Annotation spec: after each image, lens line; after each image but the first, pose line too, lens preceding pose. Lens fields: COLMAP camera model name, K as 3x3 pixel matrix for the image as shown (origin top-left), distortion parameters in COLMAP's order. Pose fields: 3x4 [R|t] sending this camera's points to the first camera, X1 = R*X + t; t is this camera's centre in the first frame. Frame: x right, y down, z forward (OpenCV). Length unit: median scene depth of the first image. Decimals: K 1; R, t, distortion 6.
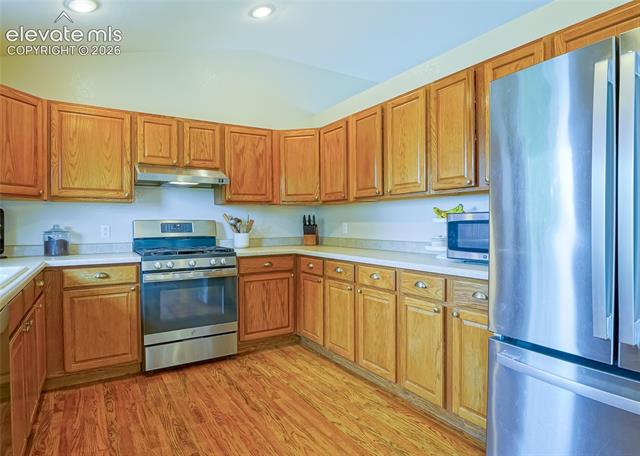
lens RADIAL K [[359.4, 0, 303.9], [0, 359.4, 229.9], [0, 0, 1]] dist [-0.027330, -0.000247]
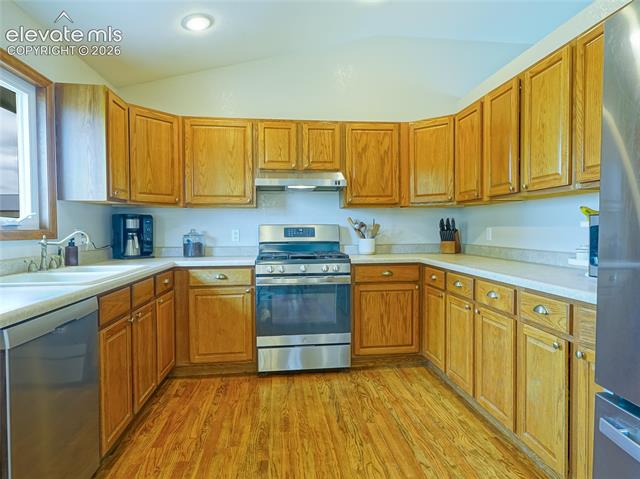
lens RADIAL K [[390.5, 0, 330.1], [0, 390.5, 241.3], [0, 0, 1]] dist [-0.003612, -0.000955]
pose [[0.917633, 0.014590, -0.397160, 0.182970], [-0.007705, 0.999791, 0.018926, -0.002700], [0.397353, -0.014307, 0.917554, 0.052636]]
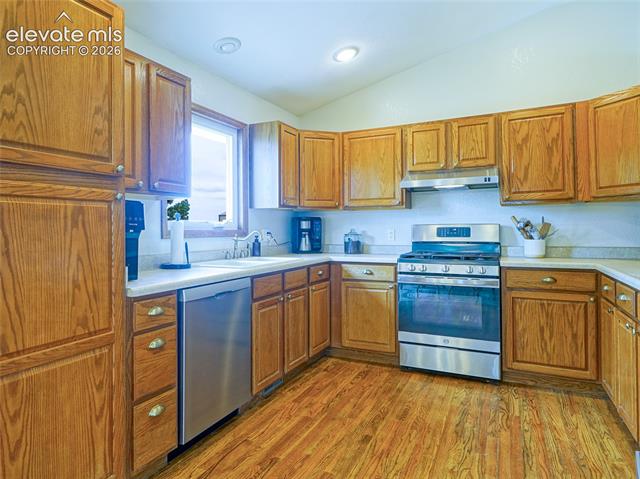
lens RADIAL K [[403.9, 0, 295.0], [0, 403.9, 225.2], [0, 0, 1]] dist [-0.002887, -0.001576]
pose [[0.522852, -0.005466, -0.852406, 0.421796], [-0.010308, 0.999866, -0.012734, -0.007687], [0.852361, 0.015444, 0.522726, 0.081841]]
